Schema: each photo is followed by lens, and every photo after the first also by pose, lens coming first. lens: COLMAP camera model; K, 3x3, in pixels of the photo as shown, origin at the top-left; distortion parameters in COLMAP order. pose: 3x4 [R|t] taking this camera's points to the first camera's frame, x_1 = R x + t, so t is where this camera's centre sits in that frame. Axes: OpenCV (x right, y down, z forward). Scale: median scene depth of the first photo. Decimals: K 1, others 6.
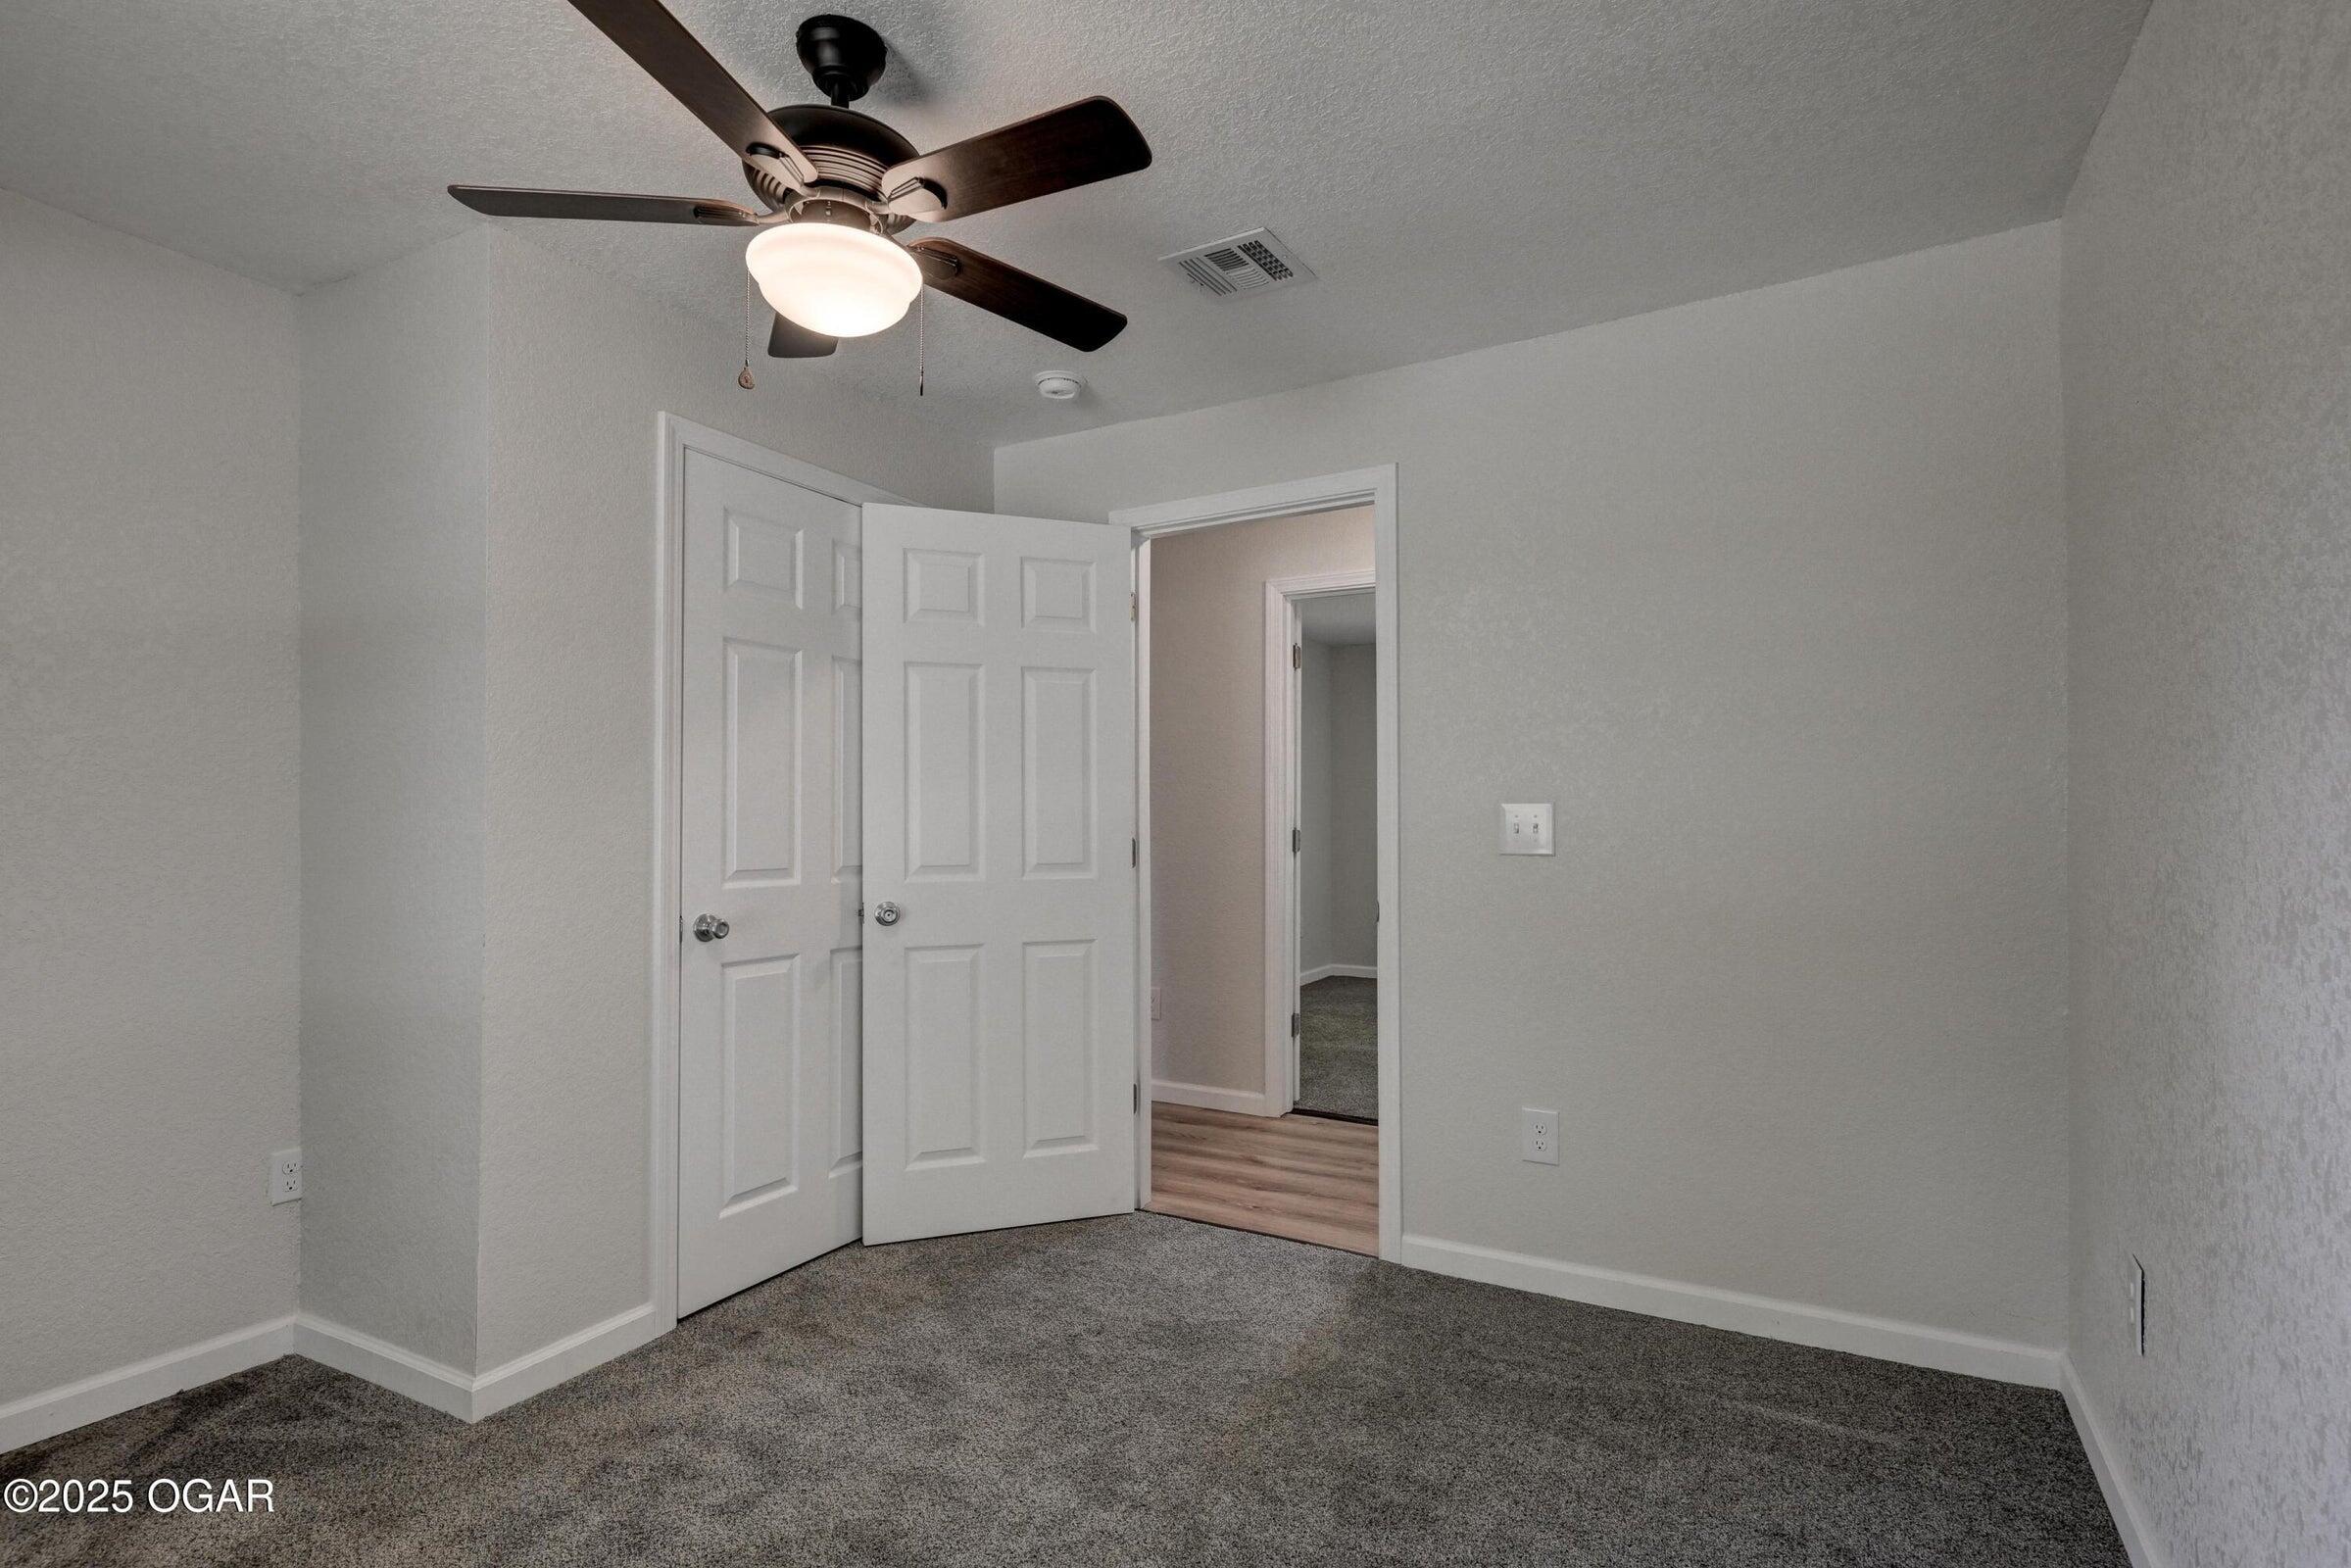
lens RADIAL K [[1147.0, 0, 1156.9], [0, 1147.0, 797.8], [0, 0, 1]] dist [-0.004304, 0.003356]
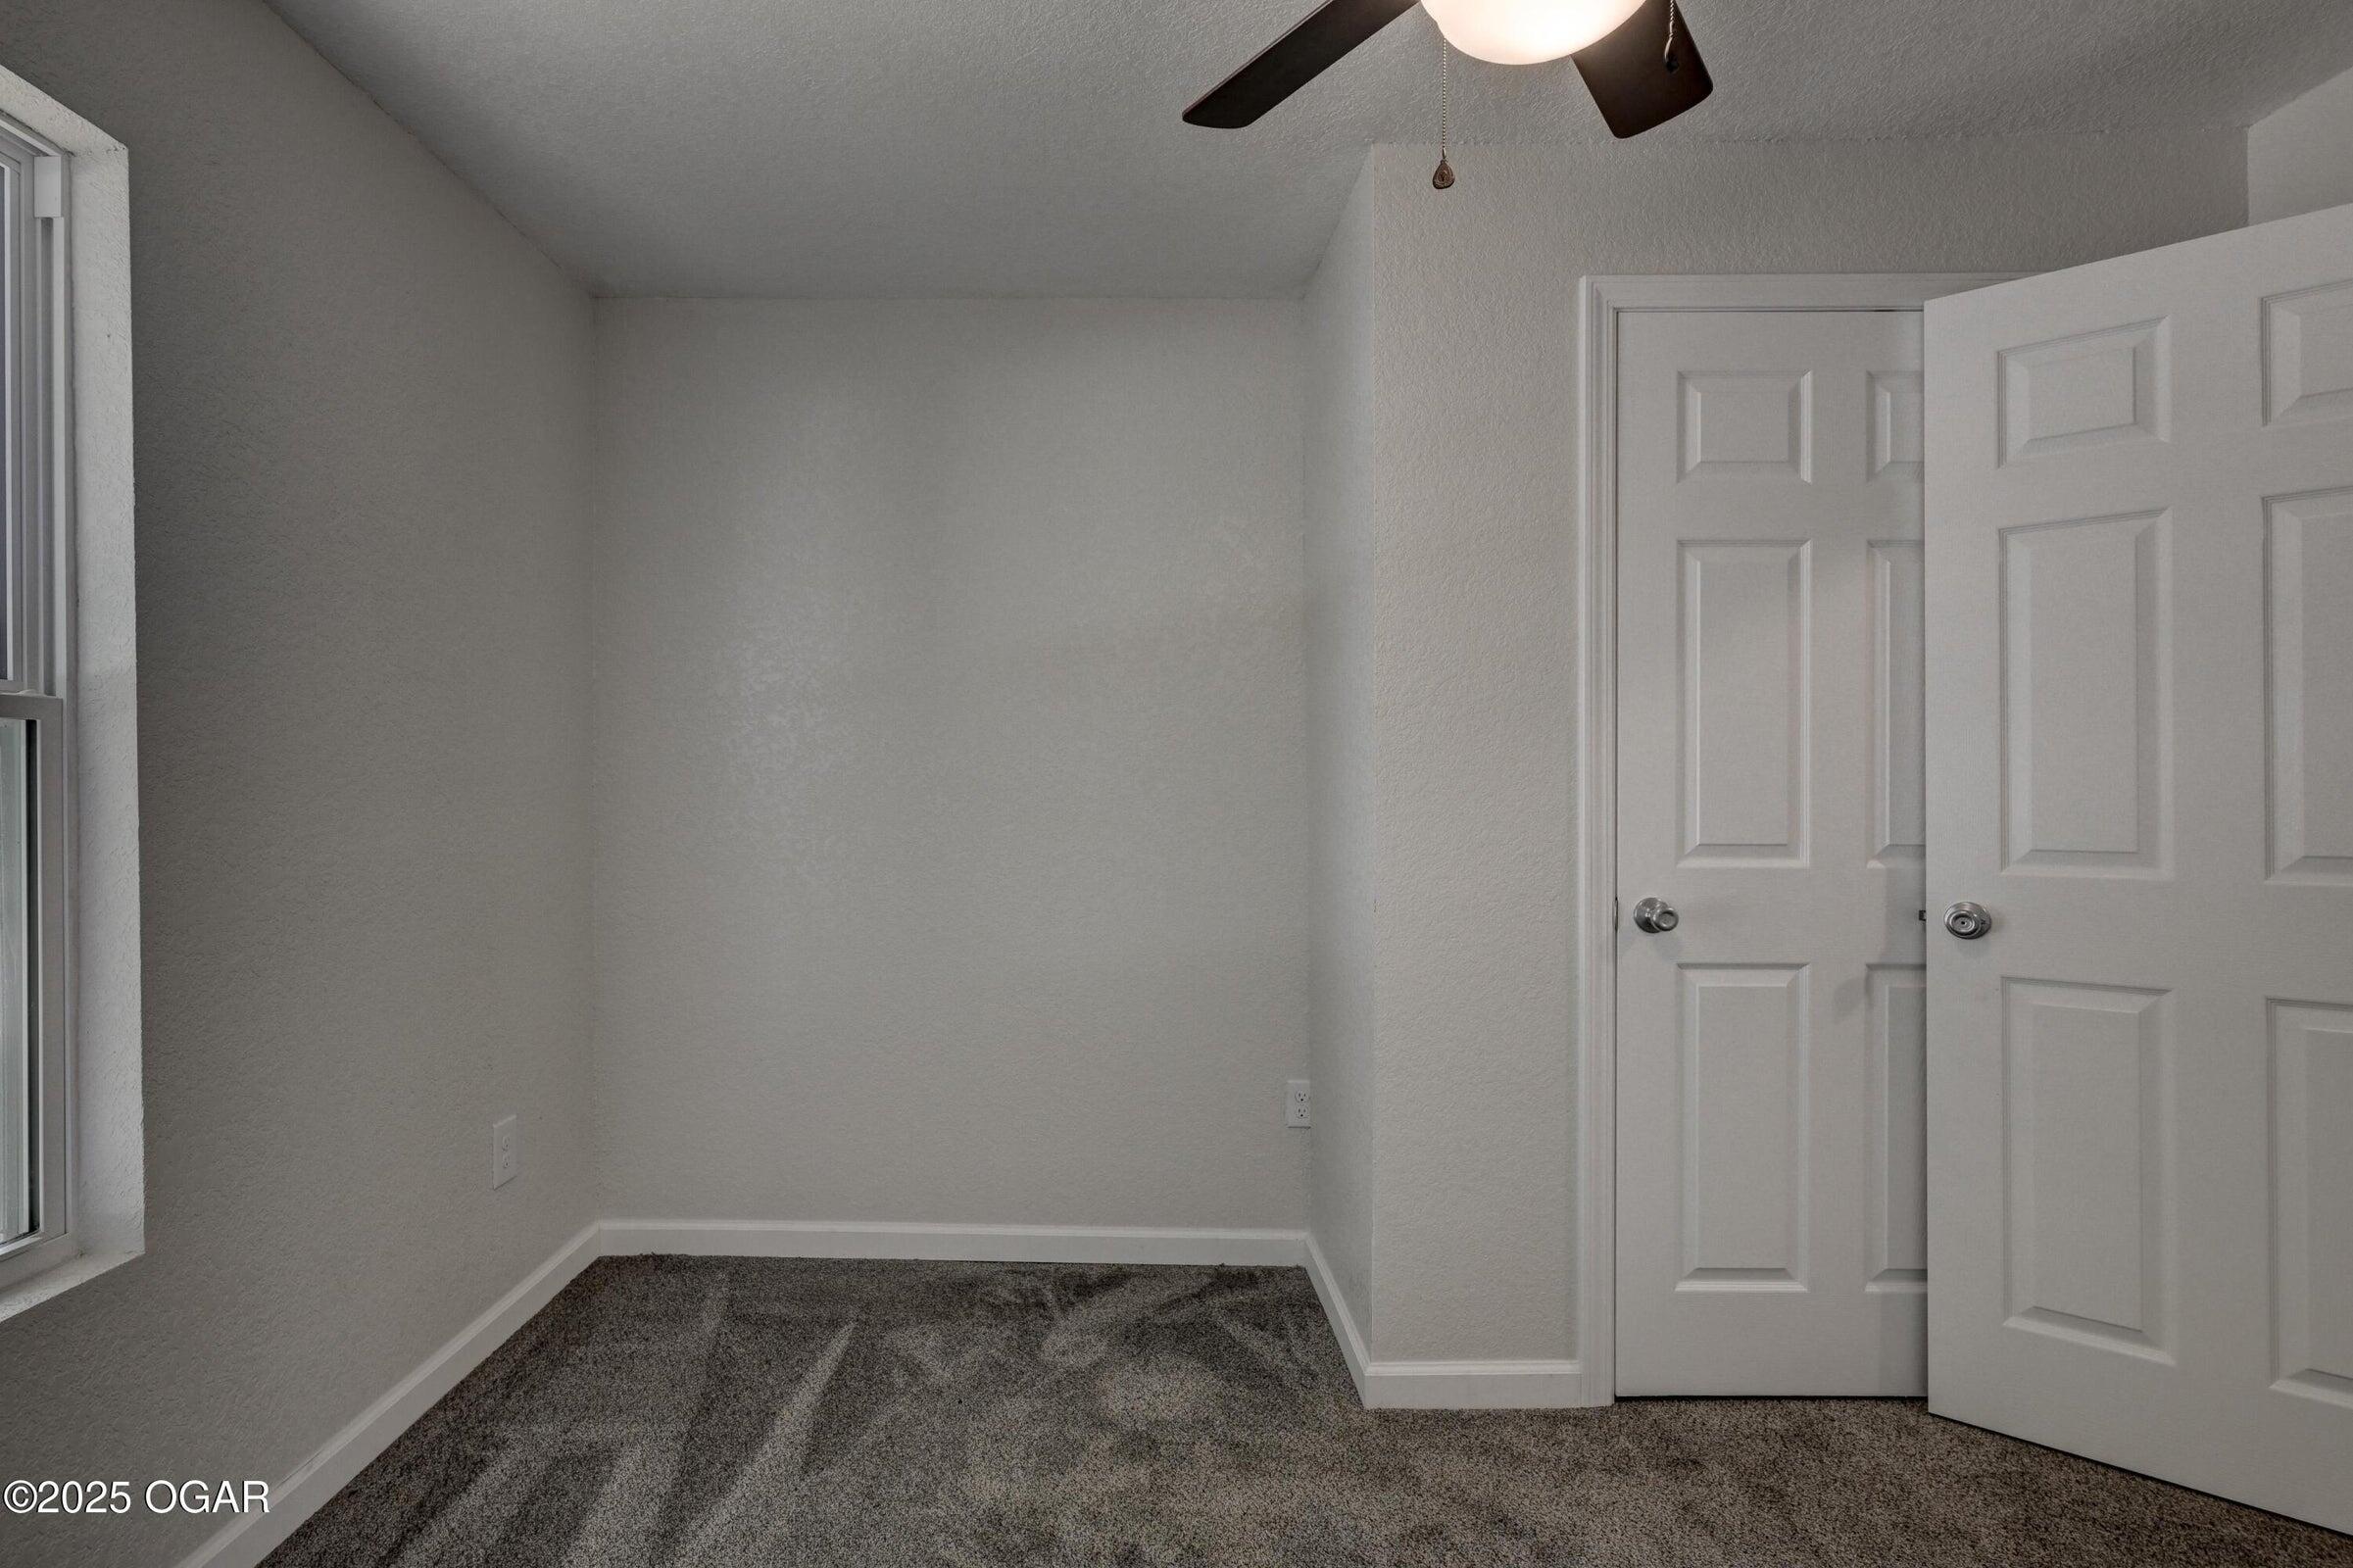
lens RADIAL K [[1148.0, 0, 1180.5], [0, 1148.0, 786.7], [0, 0, 1]] dist [-0.004304, 0.003356]
pose [[0.479014, -0.003108, -0.877802, 0.136384], [0.019335, 0.999788, 0.007012, 0.013023], [0.877594, -0.020331, 0.478973, 0.328866]]
